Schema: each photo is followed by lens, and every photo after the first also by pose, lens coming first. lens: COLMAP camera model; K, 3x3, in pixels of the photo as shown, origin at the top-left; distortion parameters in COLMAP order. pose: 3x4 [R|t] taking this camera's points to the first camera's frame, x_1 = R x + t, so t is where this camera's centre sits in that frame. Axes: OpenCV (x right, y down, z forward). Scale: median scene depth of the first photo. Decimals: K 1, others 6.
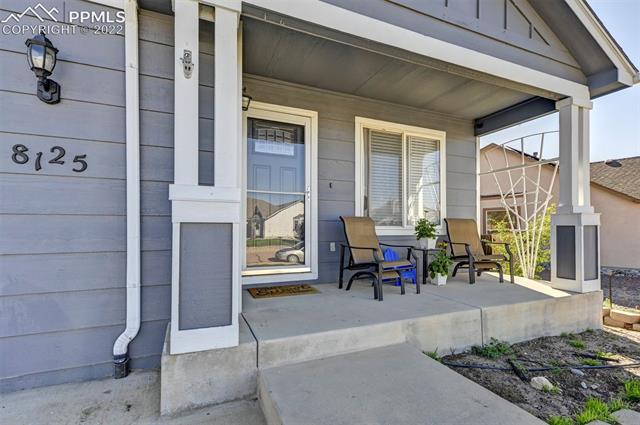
lens RADIAL K [[296.2, 0, 319.6], [0, 296.2, 215.6], [0, 0, 1]] dist [0.018688, 0.000218]
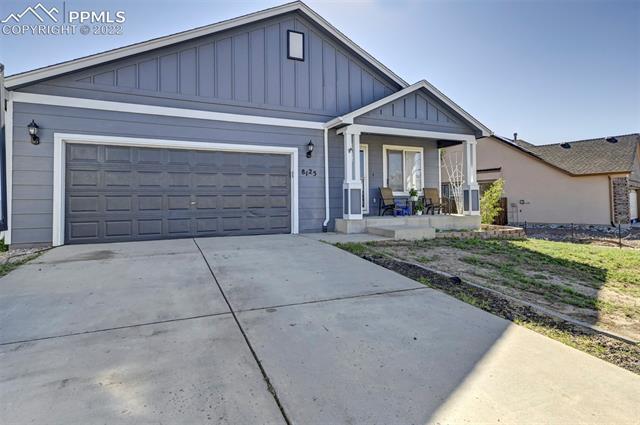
lens RADIAL K [[331.6, 0, 320.3], [0, 331.6, 188.7], [0, 0, 1]] dist [-0.003186, -0.000198]
pose [[0.999758, -0.012049, 0.018384, -0.447707], [0.012117, 0.999920, -0.003620, 0.016006], [-0.018339, 0.003841, 0.999824, -1.685601]]
